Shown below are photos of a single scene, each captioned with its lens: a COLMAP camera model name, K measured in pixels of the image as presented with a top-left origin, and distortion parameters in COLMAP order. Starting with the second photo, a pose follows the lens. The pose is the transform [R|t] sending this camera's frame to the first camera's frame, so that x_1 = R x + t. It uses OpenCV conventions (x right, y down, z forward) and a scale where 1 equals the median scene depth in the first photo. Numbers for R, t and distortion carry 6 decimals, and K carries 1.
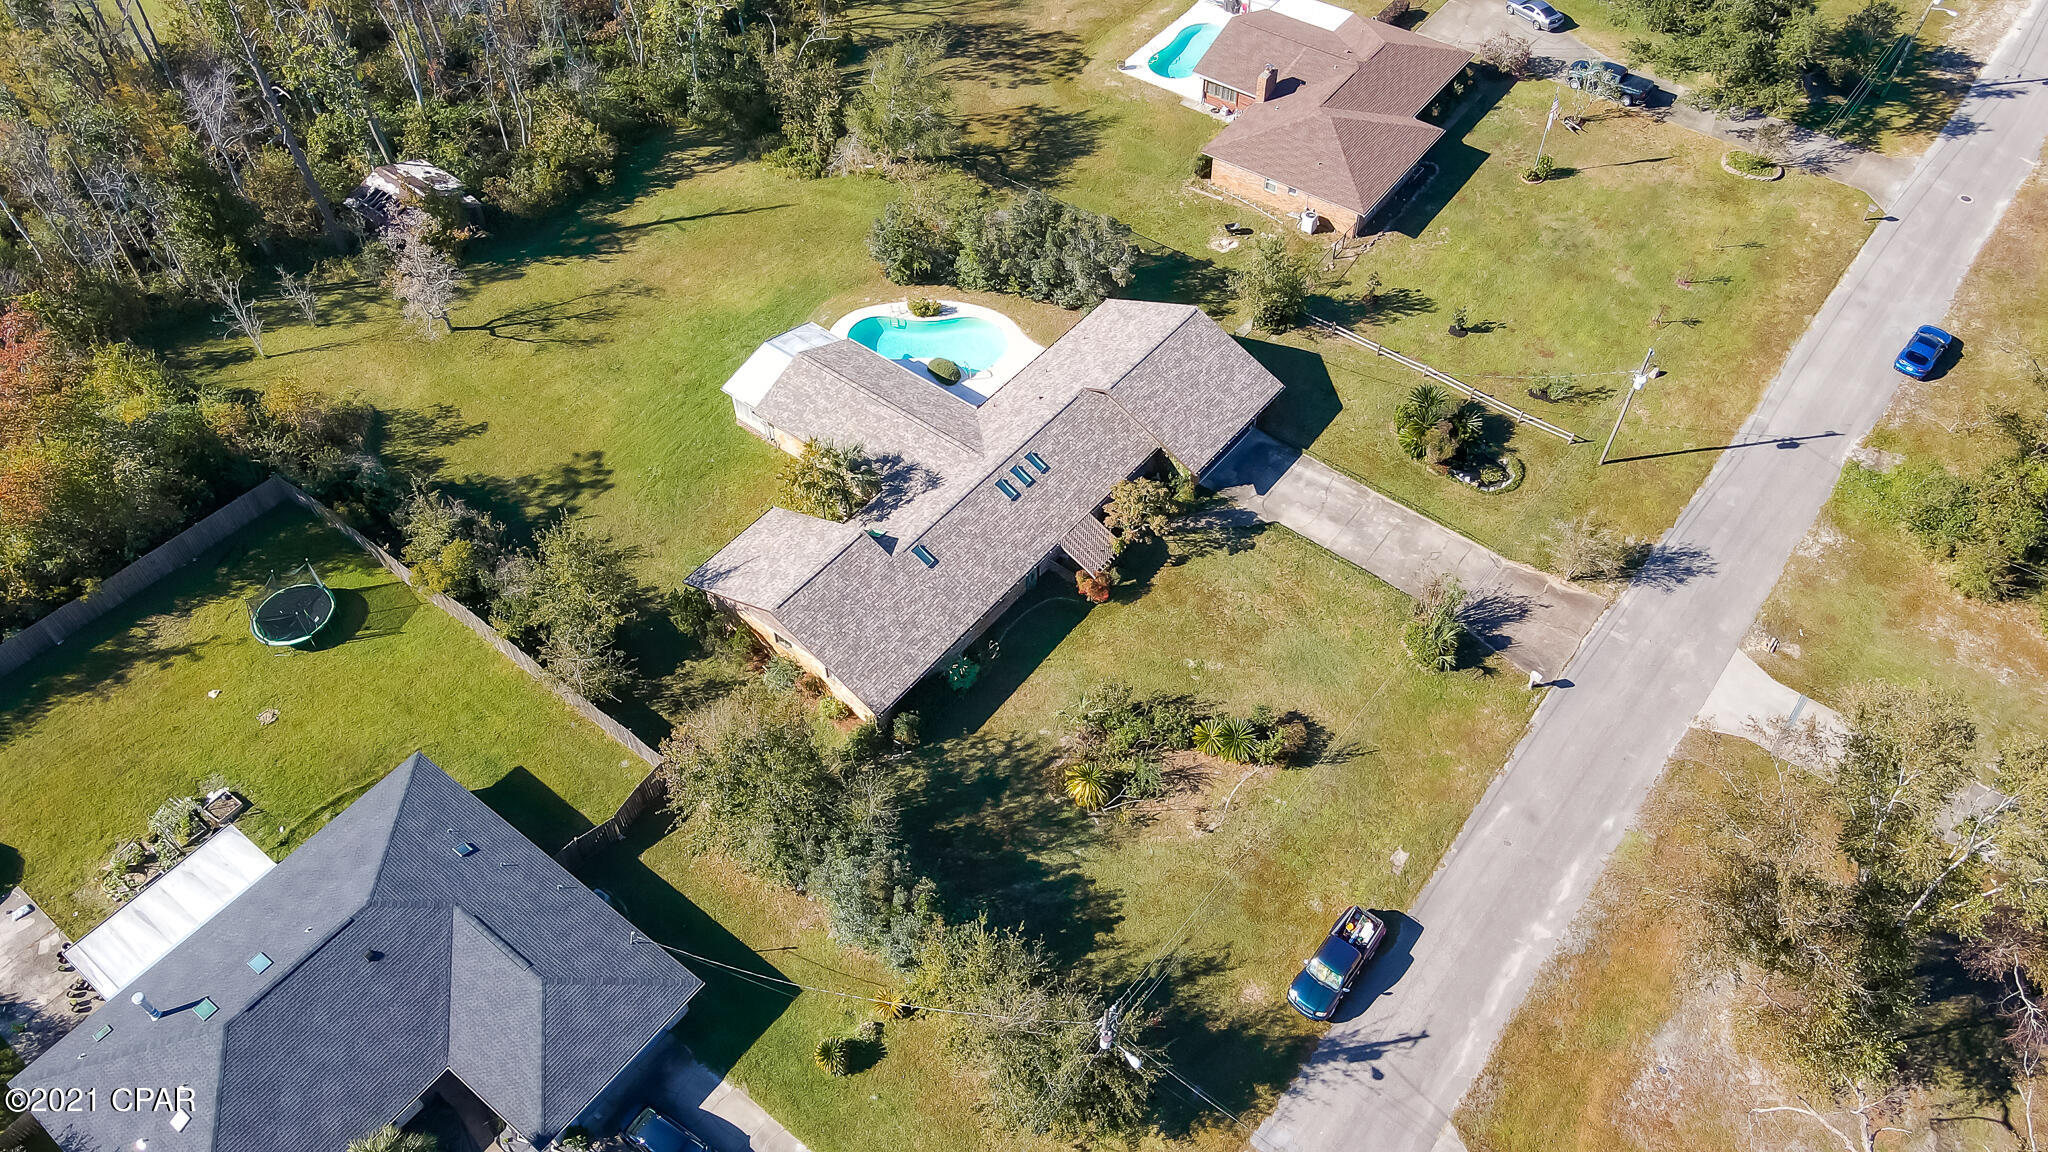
lens RADIAL K [[1520.3, 0, 1038.2], [0, 1520.3, 571.6], [0, 0, 1]] dist [-0.005050, 0.035741]
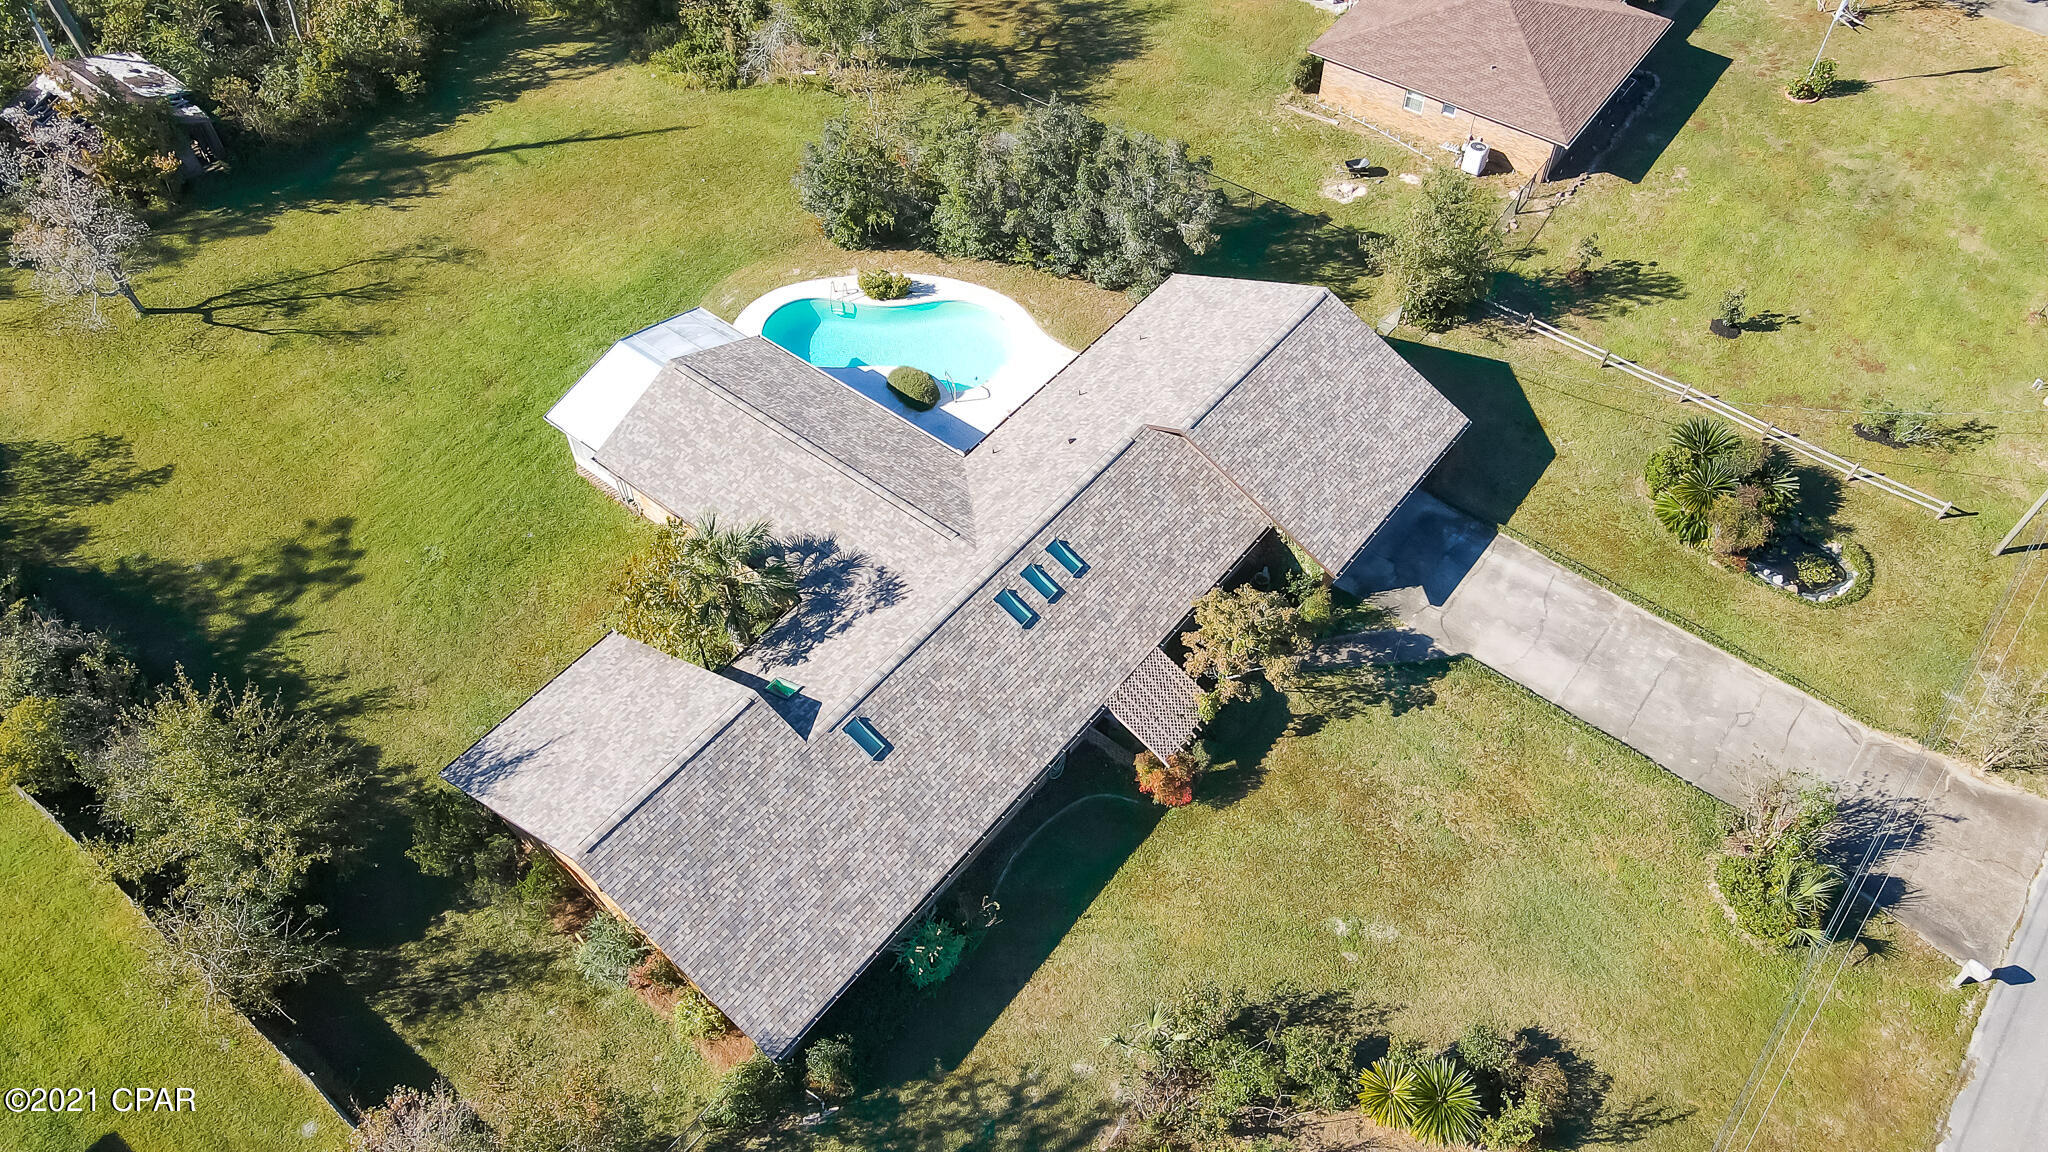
lens RADIAL K [[1520.3, 0, 1036.4], [0, 1520.3, 569.8], [0, 0, 1]] dist [-0.005050, 0.035741]
pose [[0.999966, 0.007167, 0.004064, -0.013593], [-0.007247, 0.999772, 0.020102, -0.072711], [-0.003919, -0.020131, 0.999790, 0.387921]]
